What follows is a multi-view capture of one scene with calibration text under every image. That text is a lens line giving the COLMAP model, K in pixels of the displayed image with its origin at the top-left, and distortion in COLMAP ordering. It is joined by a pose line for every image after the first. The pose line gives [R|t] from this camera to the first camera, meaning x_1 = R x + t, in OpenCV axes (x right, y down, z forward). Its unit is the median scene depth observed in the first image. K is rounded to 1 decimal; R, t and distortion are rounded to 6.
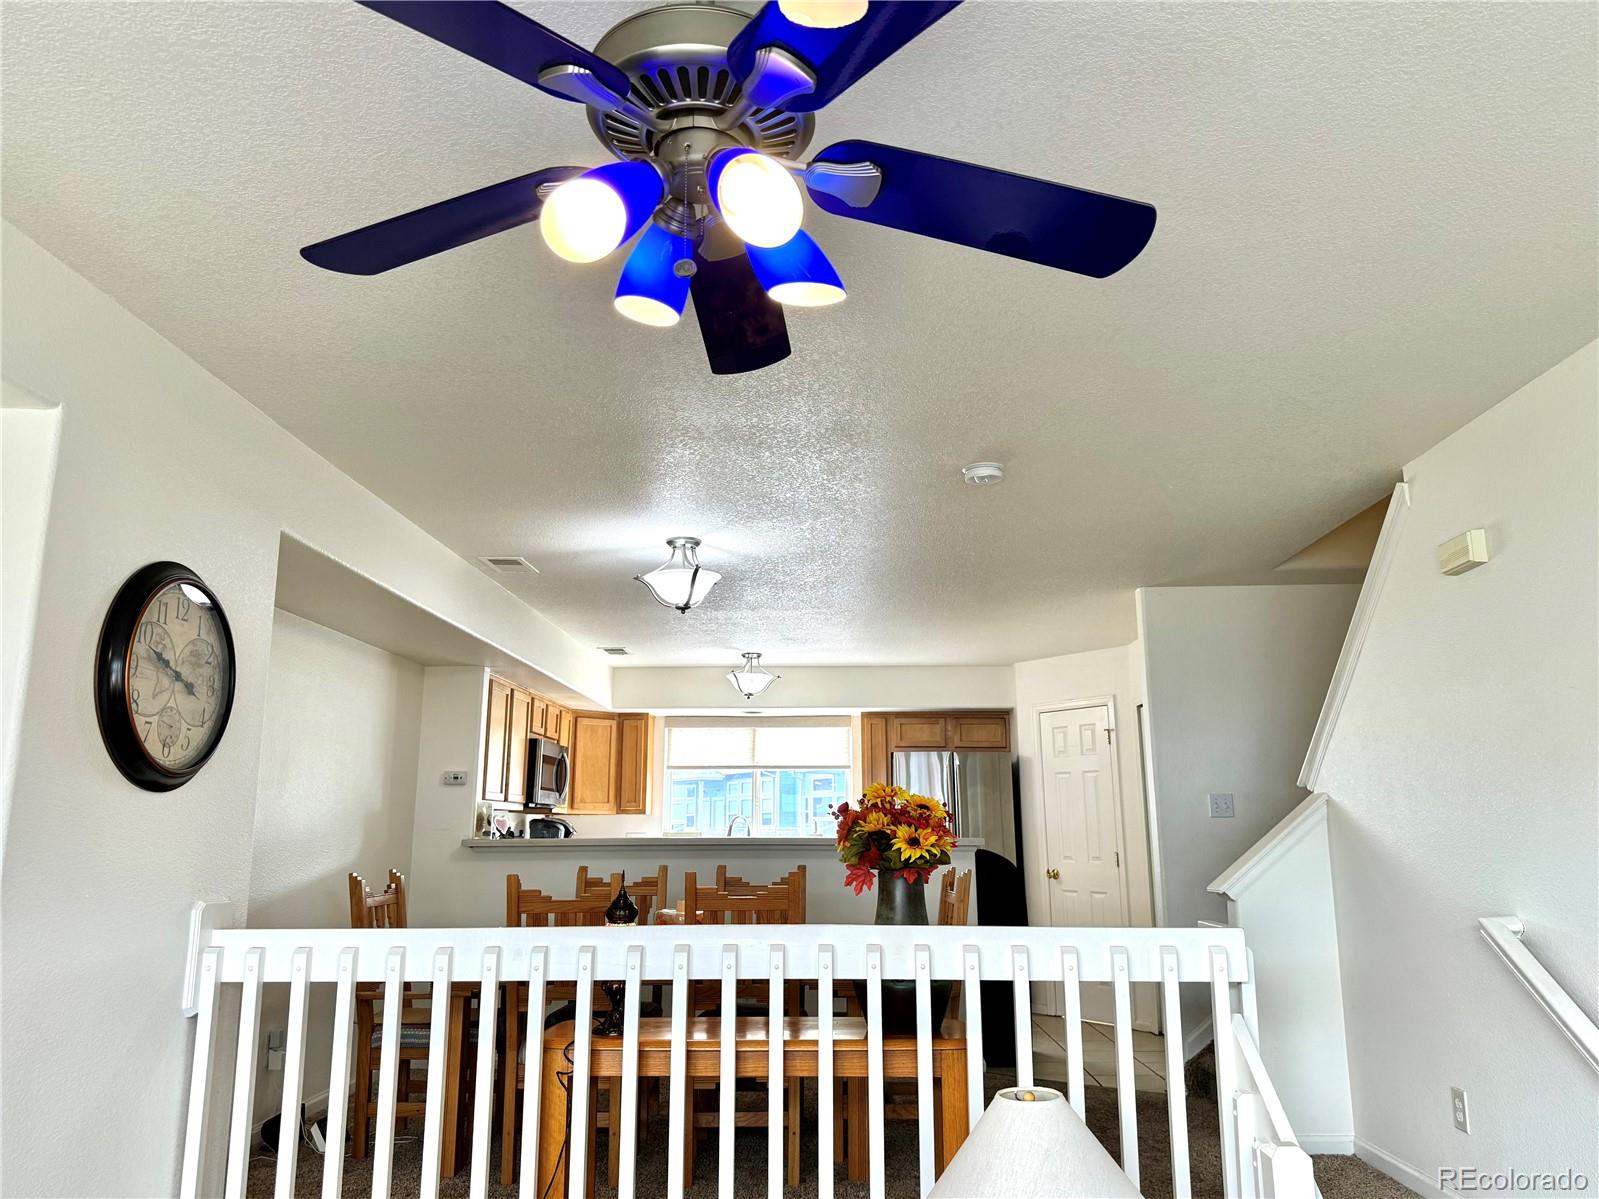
lens RADIAL K [[1134.7, 0, 800.5], [0, 1134.7, 610.5], [0, 0, 1]] dist [0.071345, -0.088744]
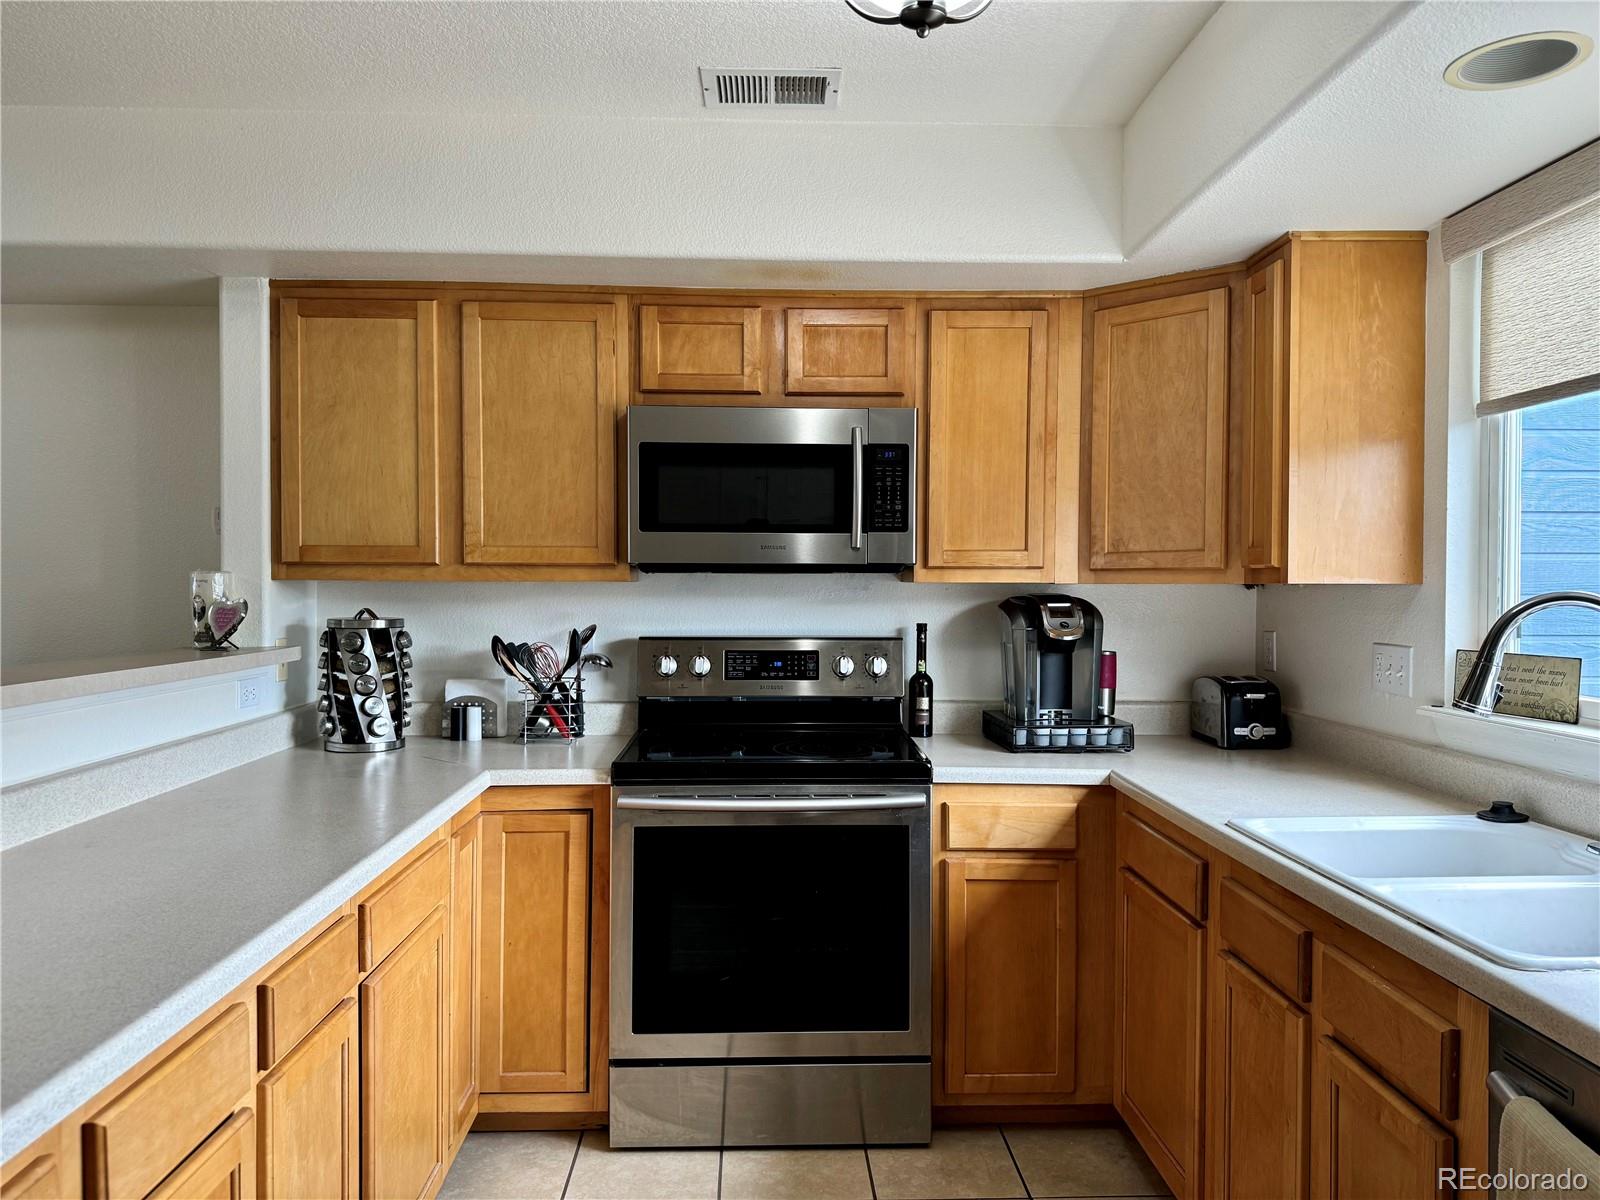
lens RADIAL K [[1135.4, 0, 794.8], [0, 1135.4, 600.0], [0, 0, 1]] dist [0.071345, -0.088744]
pose [[0.058292, 0.008388, -0.998264, 0.192145], [0.186686, 0.982233, 0.019155, 0.207228], [0.980689, -0.187478, 0.055691, 1.166107]]
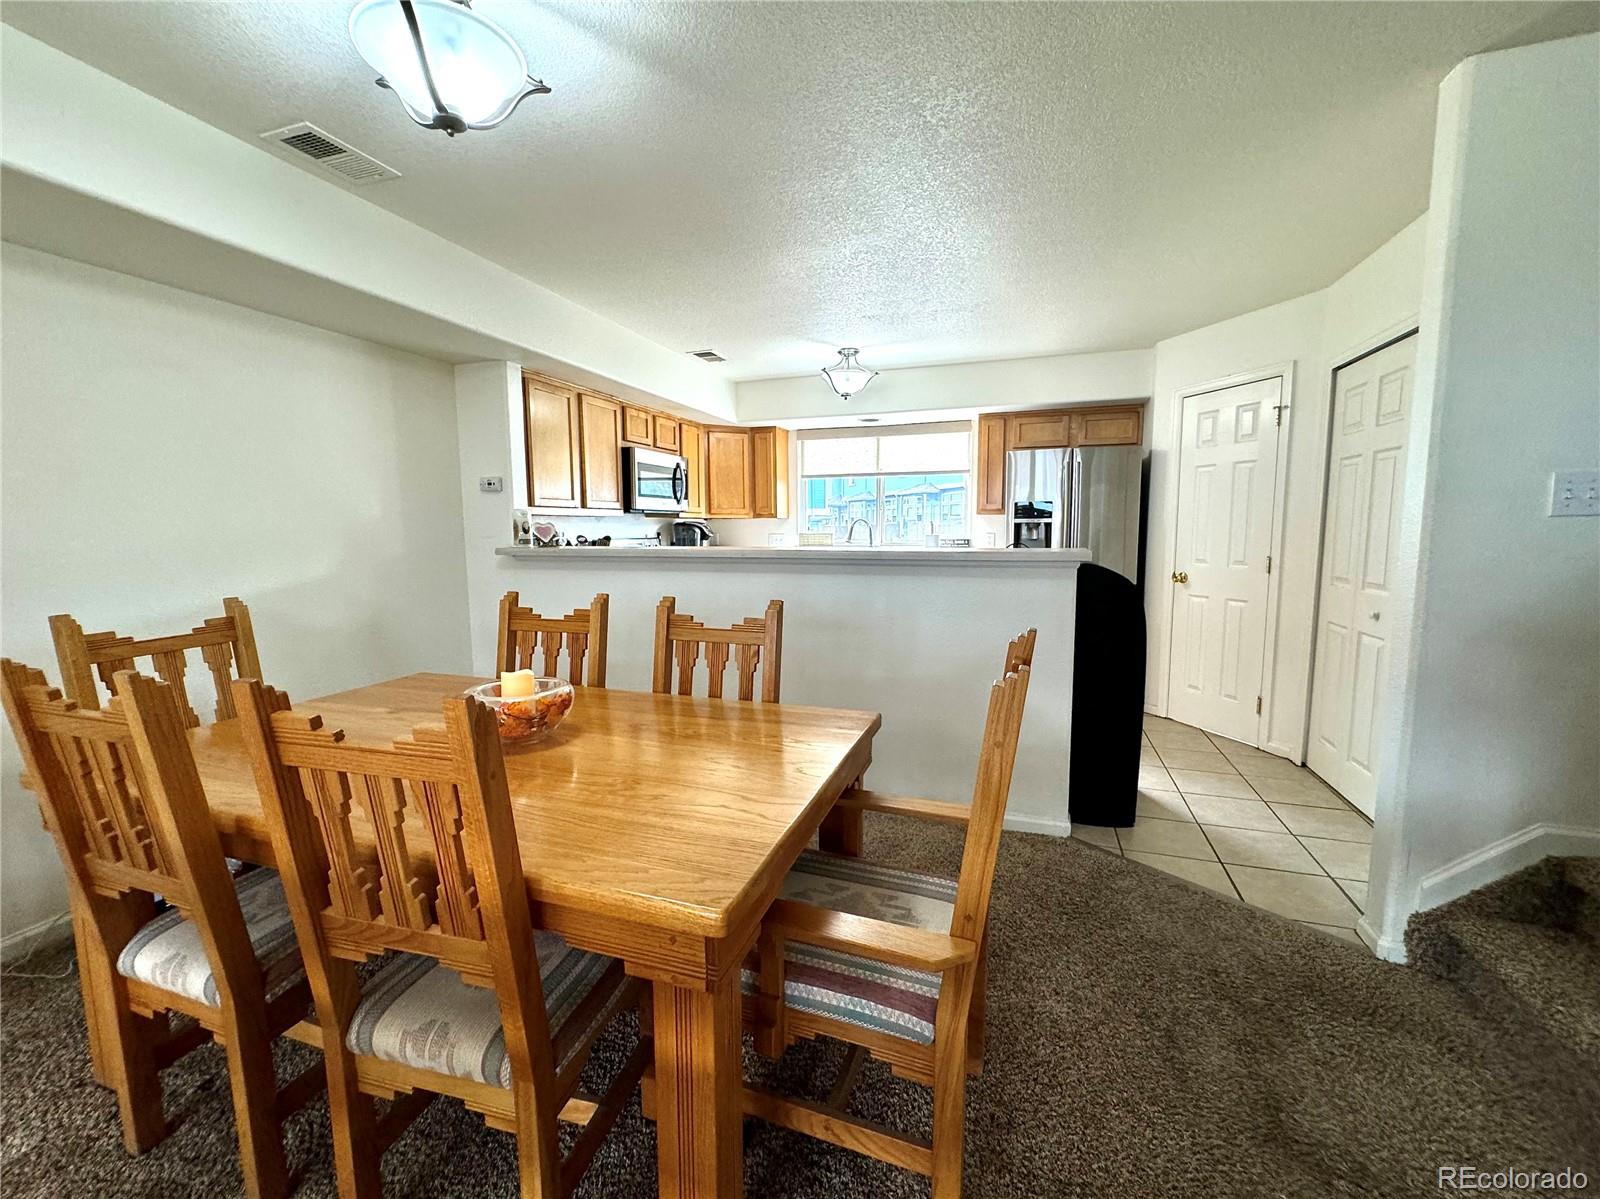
lens RADIAL K [[655.9, 0, 802.7], [0, 655.9, 595.7], [0, 0, 1]] dist [0.002850, 0.001814]
pose [[0.957294, 0.024247, -0.288098, 0.102731], [0.062443, 0.955618, 0.287914, 0.091561], [0.282292, -0.293608, 0.913294, 0.533711]]
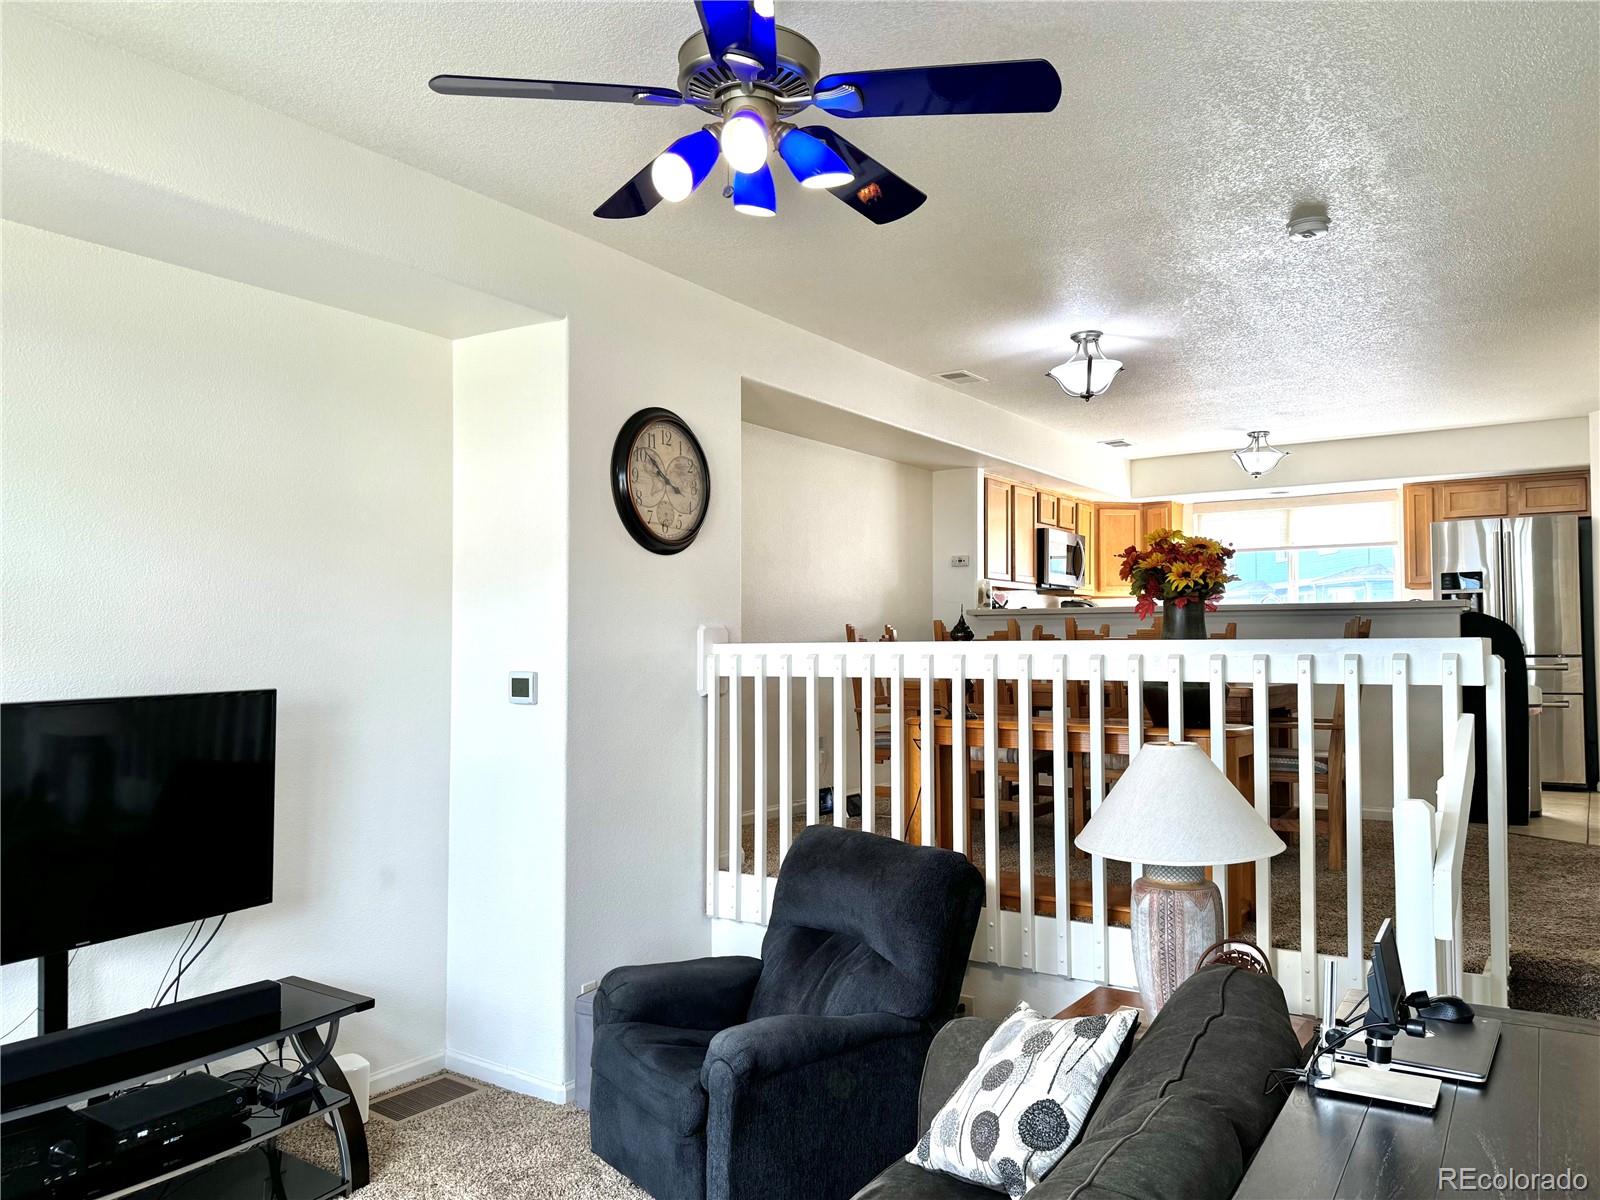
lens RADIAL K [[1135.4, 0, 800.1], [0, 1135.4, 626.0], [0, 0, 1]] dist [0.071345, -0.088744]
pose [[0.842313, -0.011017, -0.538876, 0.198616], [0.105708, 0.983751, 0.145120, 0.020449], [0.528521, -0.179200, 0.829791, -0.100069]]
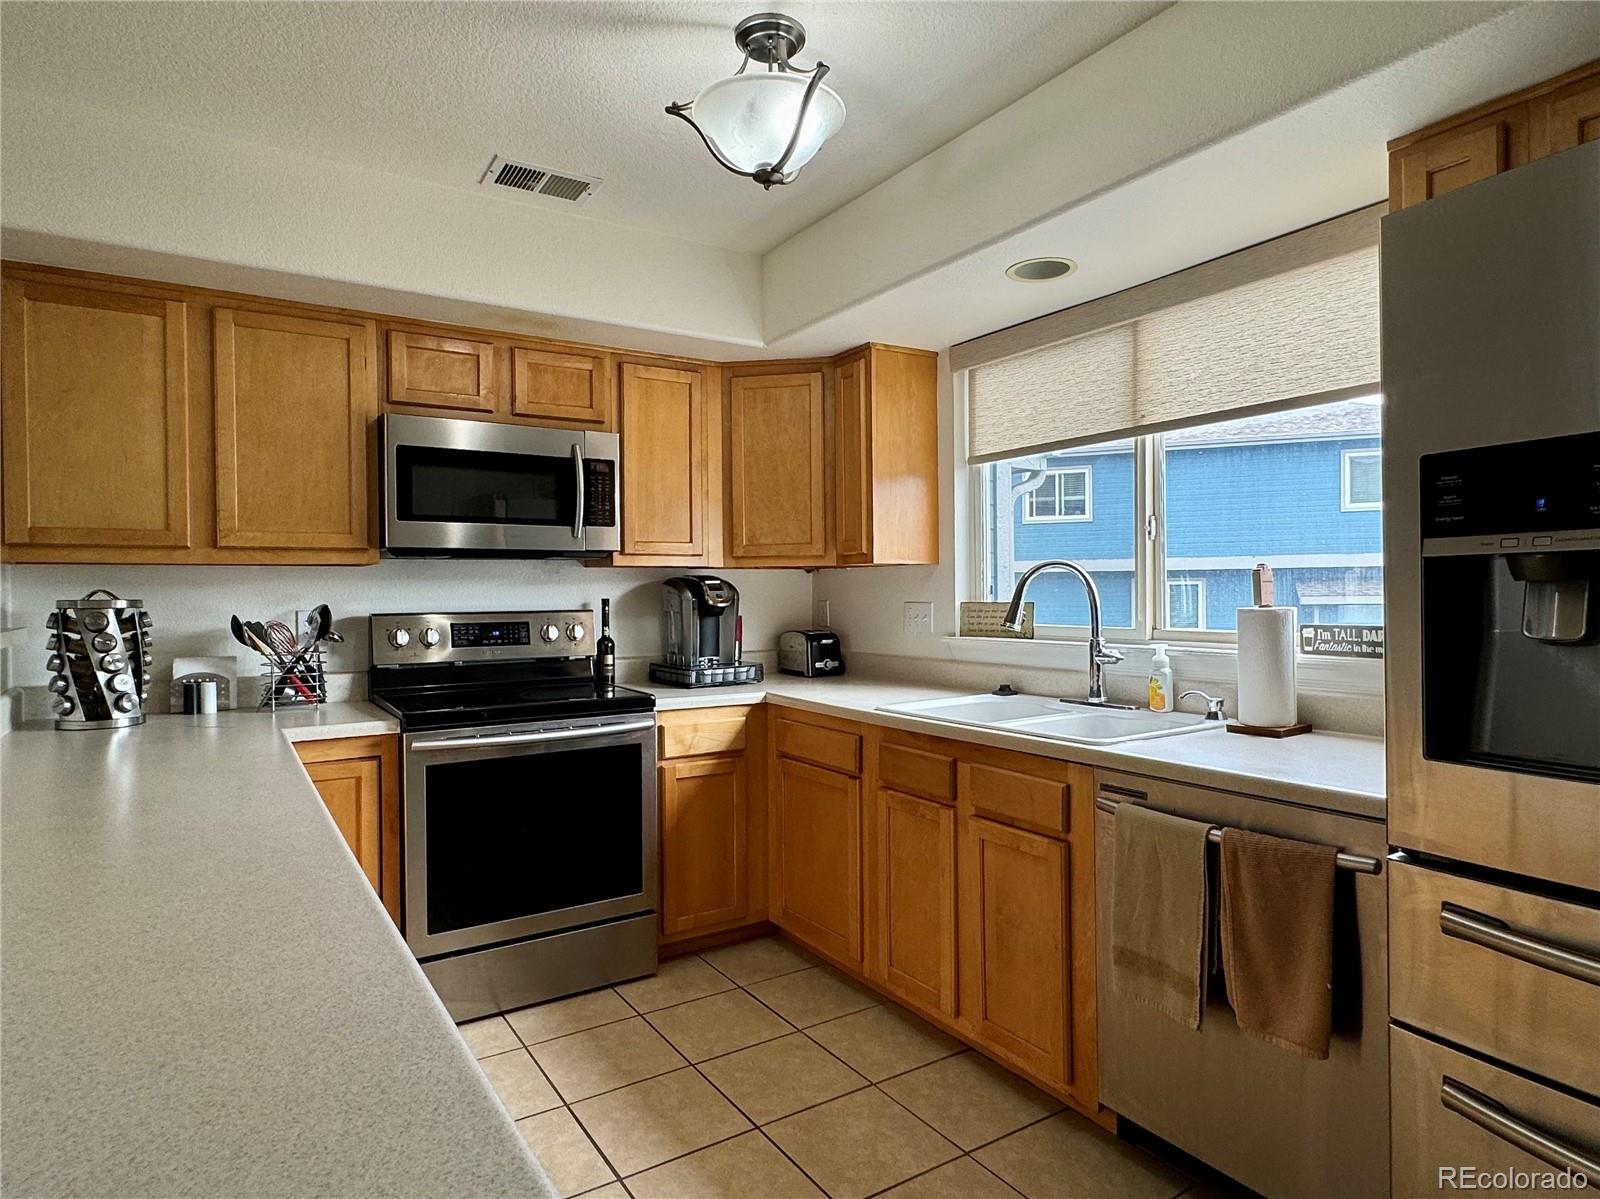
lens RADIAL K [[926.9, 0, 802.4], [0, 926.9, 594.6], [0, 0, 1]] dist [-0.019077, 0.002586]
pose [[0.567767, -0.008712, -0.823143, 0.200452], [0.168926, 0.979897, 0.106146, 0.197674], [0.805671, -0.199316, 0.557824, 1.042123]]
